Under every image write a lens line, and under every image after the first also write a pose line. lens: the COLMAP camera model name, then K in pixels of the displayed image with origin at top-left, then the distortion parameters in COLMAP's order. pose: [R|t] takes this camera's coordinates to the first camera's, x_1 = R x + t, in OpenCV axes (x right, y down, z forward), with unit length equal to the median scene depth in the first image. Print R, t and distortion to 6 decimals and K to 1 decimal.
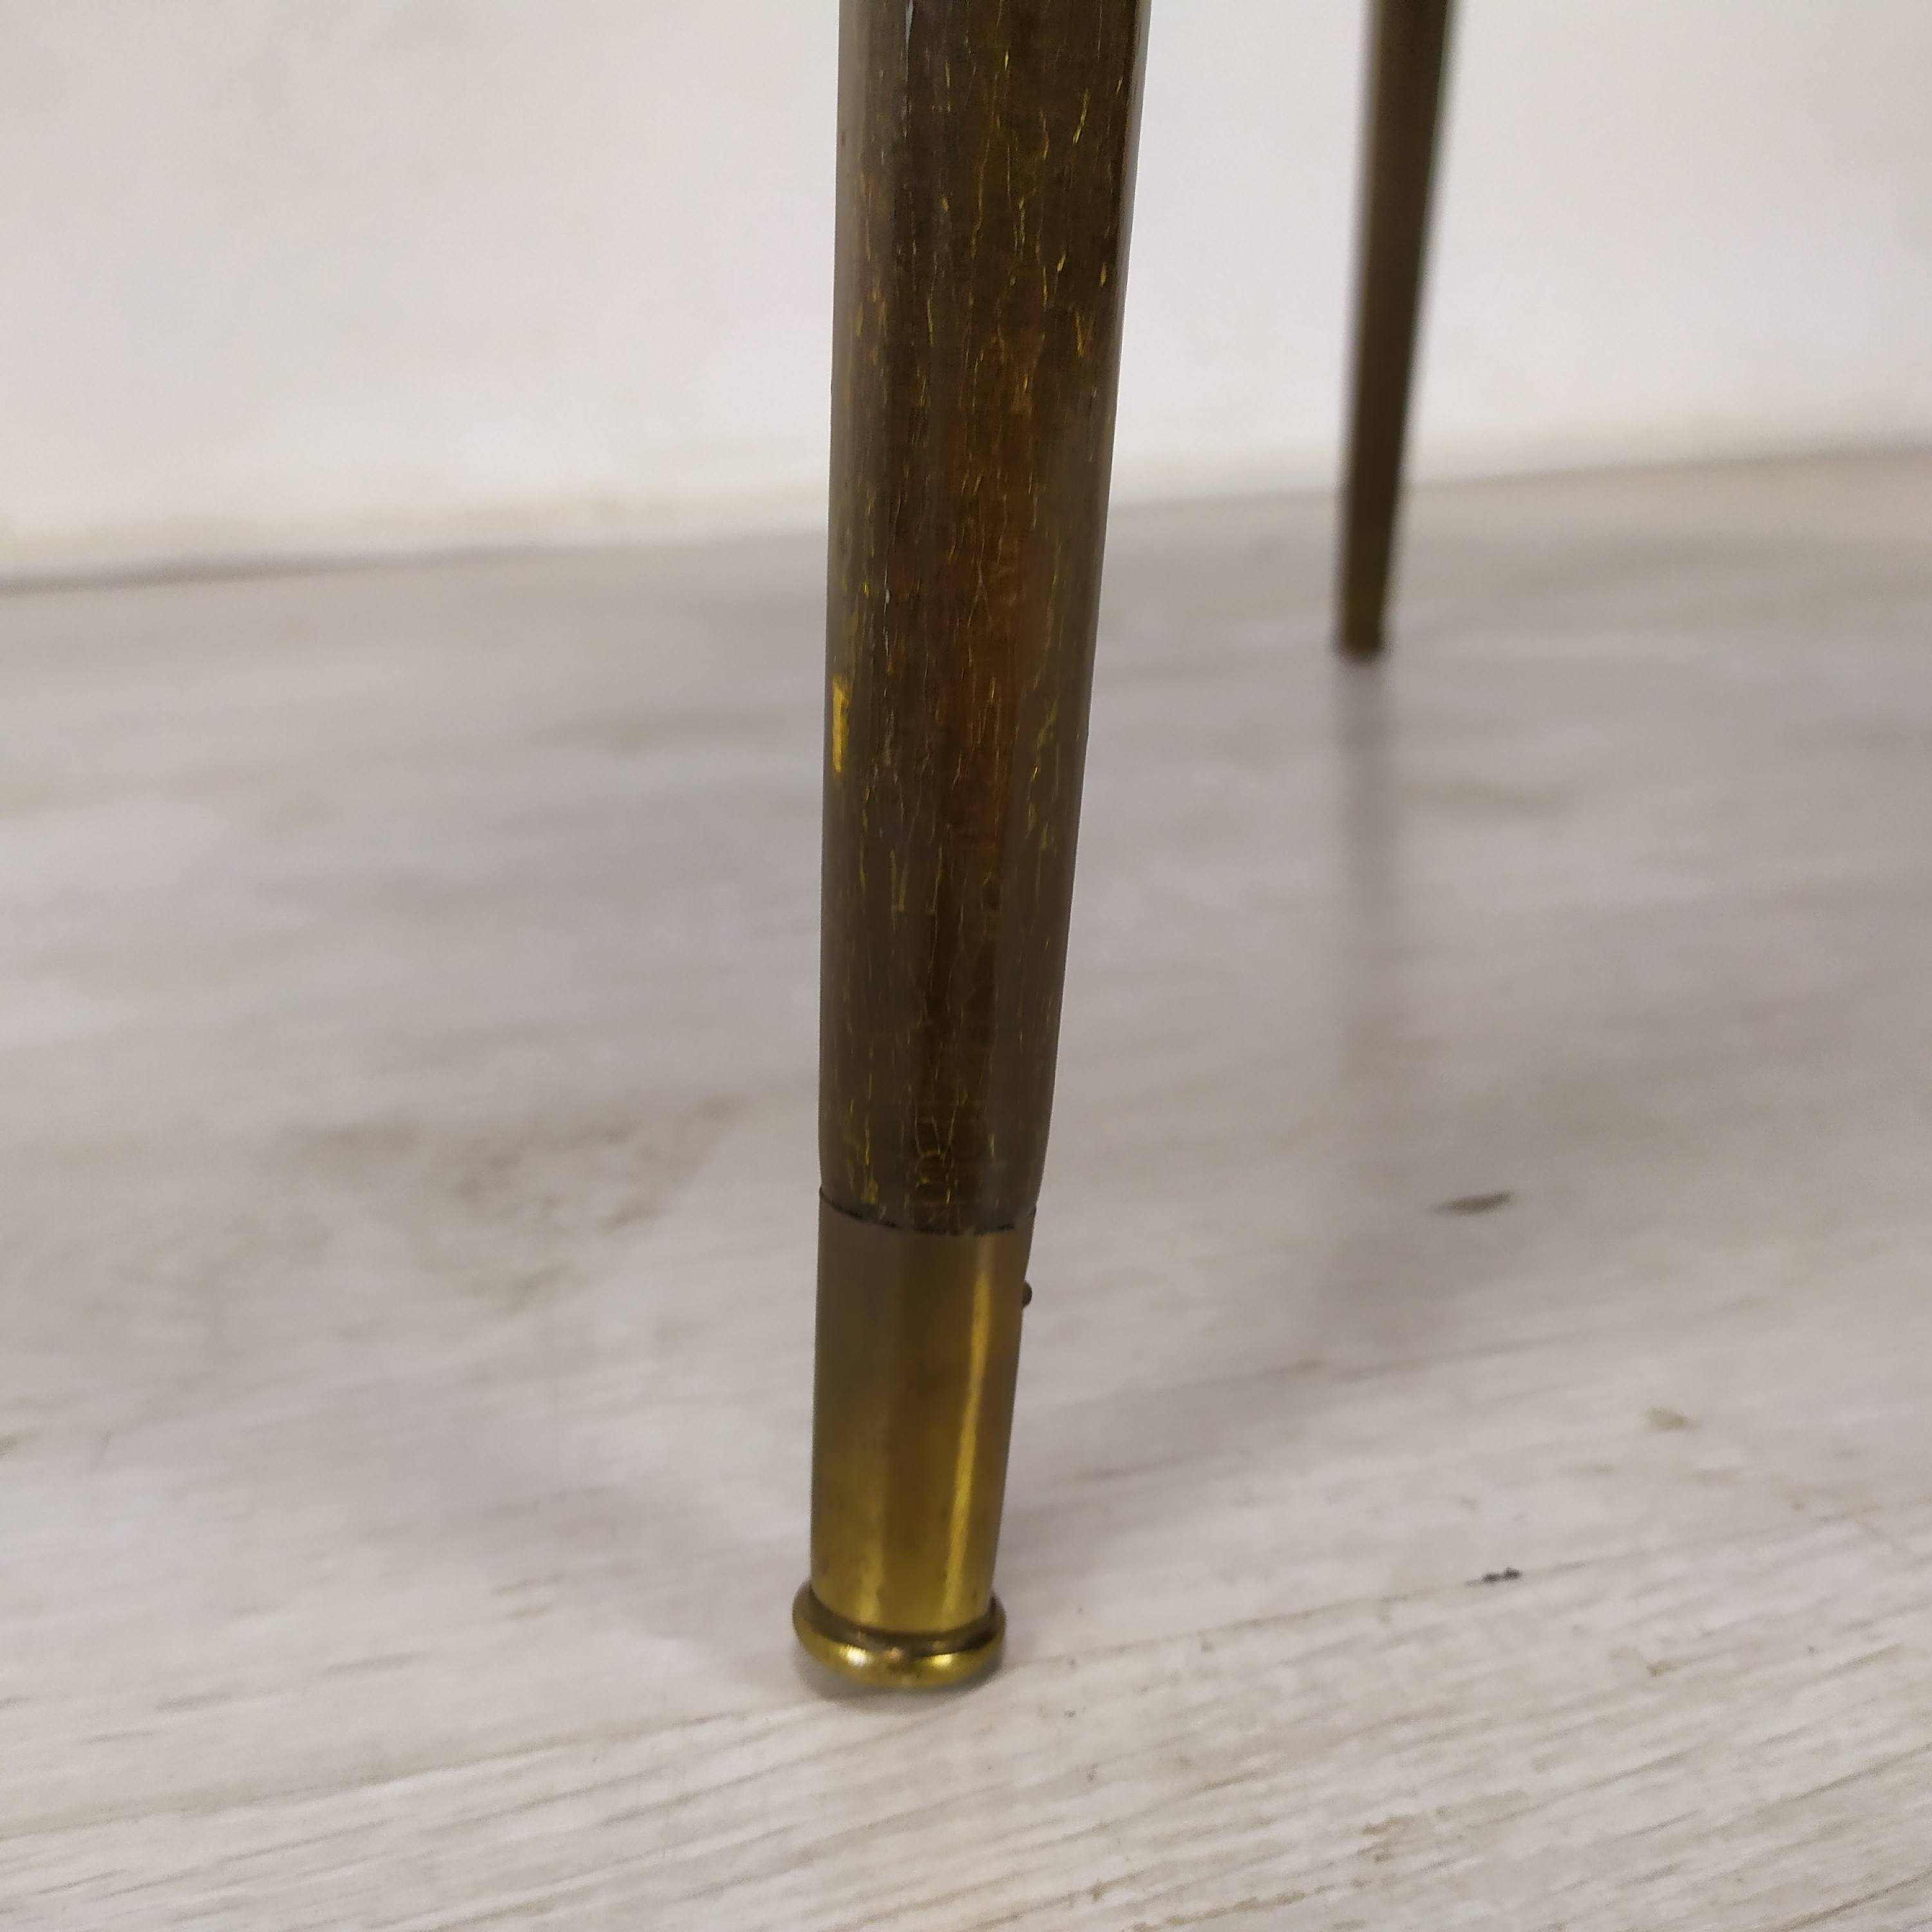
lens RADIAL K [[2034.7, 0, 965.1], [0, 2034.7, 976.8], [0, 0, 1]] dist [0.023342, 0.000000]
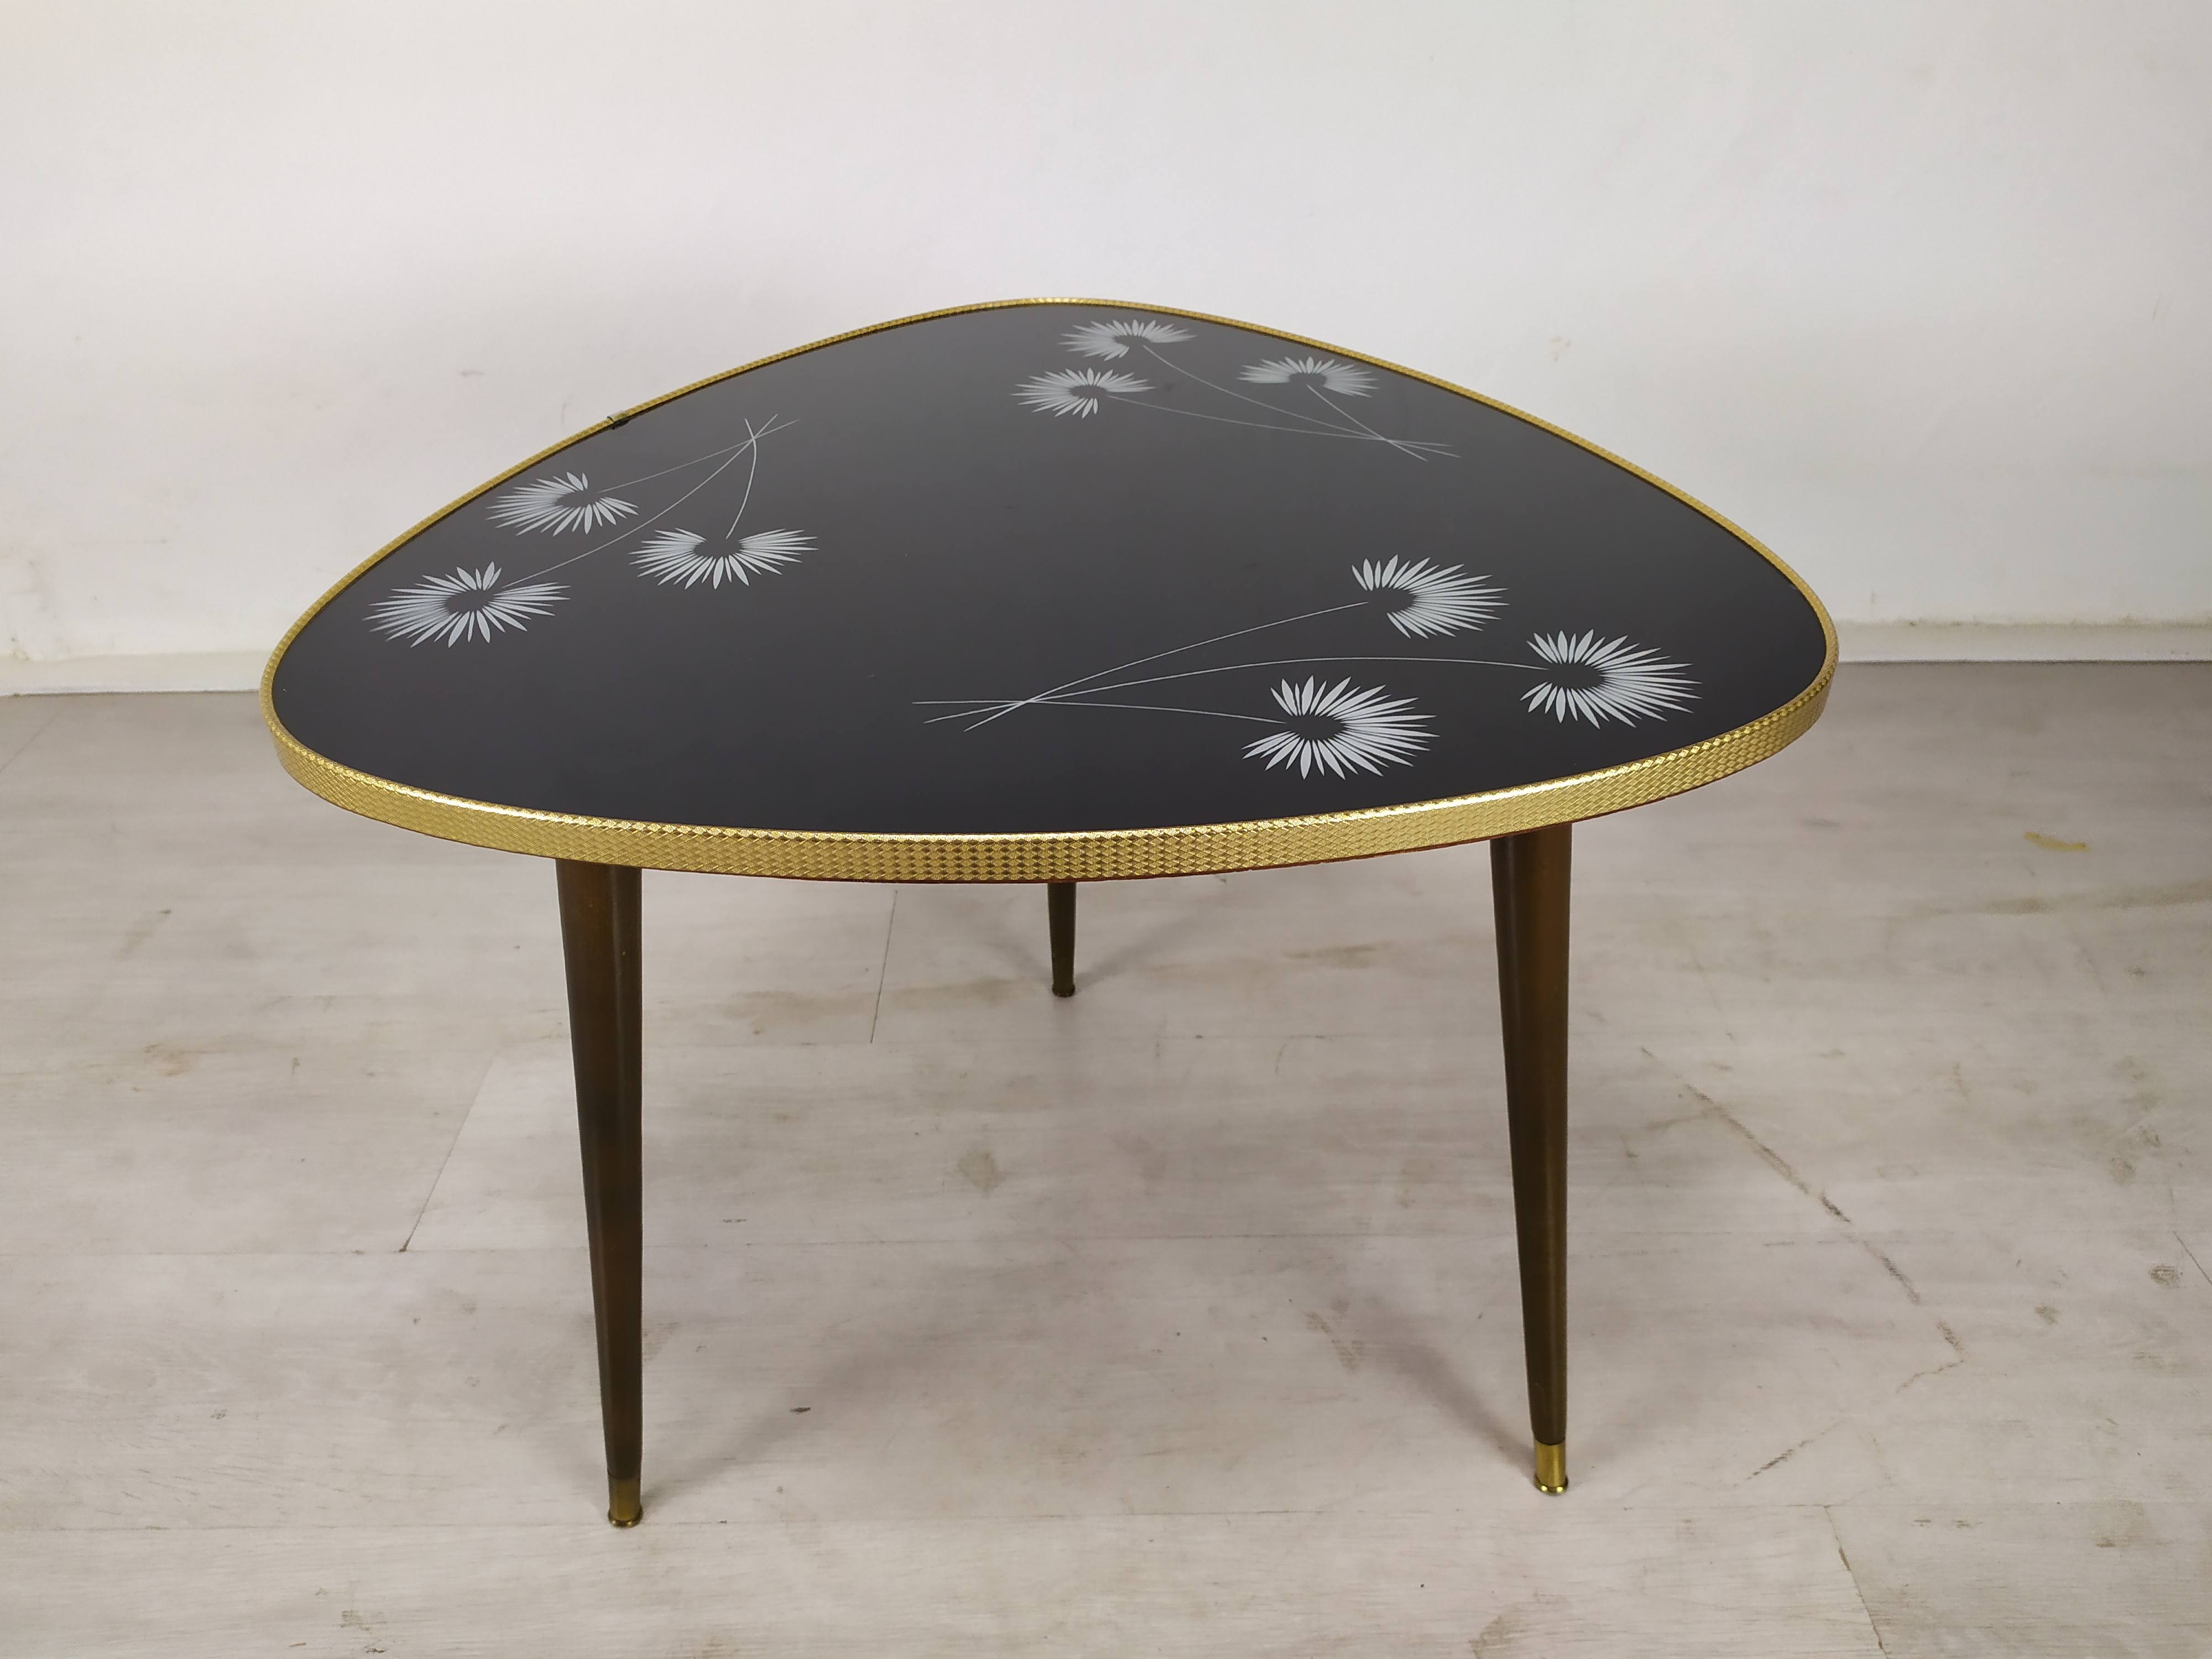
lens RADIAL K [[1728.9, 0, 1109.3], [0, 1728.9, 833.7], [0, 0, 1]] dist [0.031854, -0.032773]
pose [[0.974680, 0.145579, -0.169723, 1.969269], [-0.089467, 0.949525, 0.300663, -3.326669], [0.204927, -0.277865, 0.938507, -3.070563]]
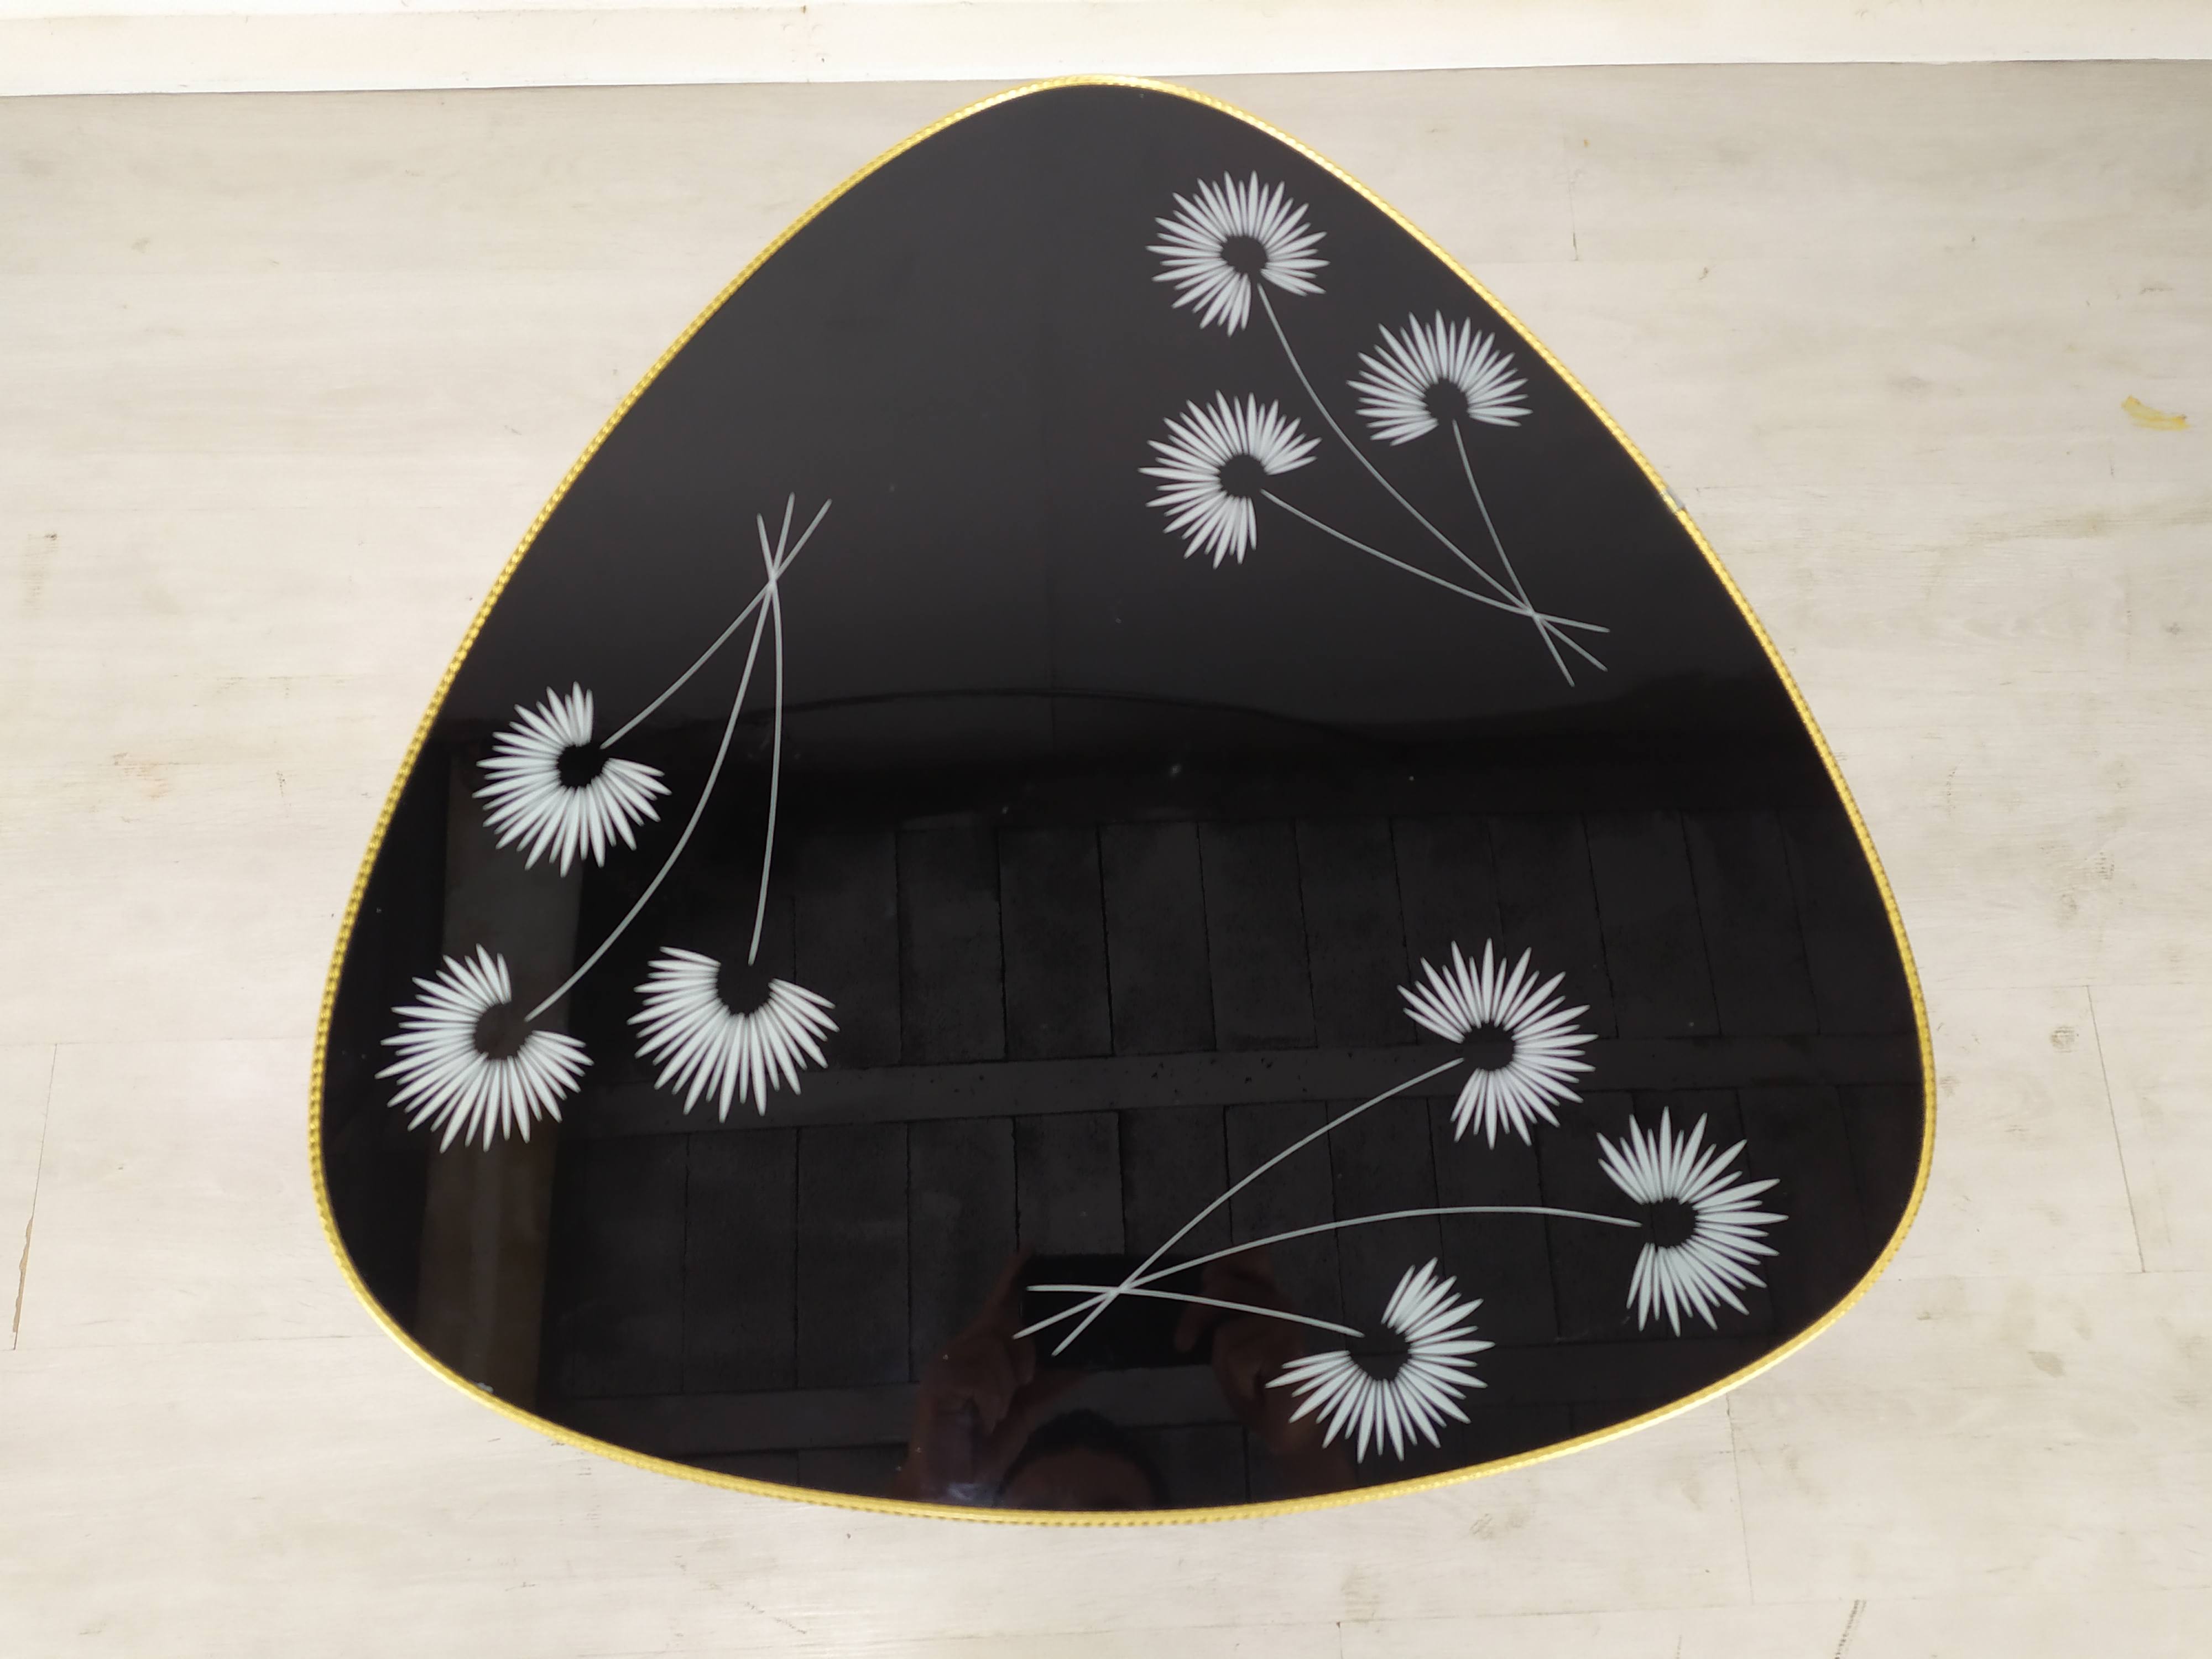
lens RADIAL K [[1728.9, 0, 1115.6], [0, 1728.9, 817.2], [0, 0, 1]] dist [0.031854, -0.032773]
pose [[0.978213, 0.206826, 0.017936, 0.838668], [-0.122439, 0.504996, 0.854393, -6.111909], [0.167653, -0.837975, 0.519317, -0.572085]]
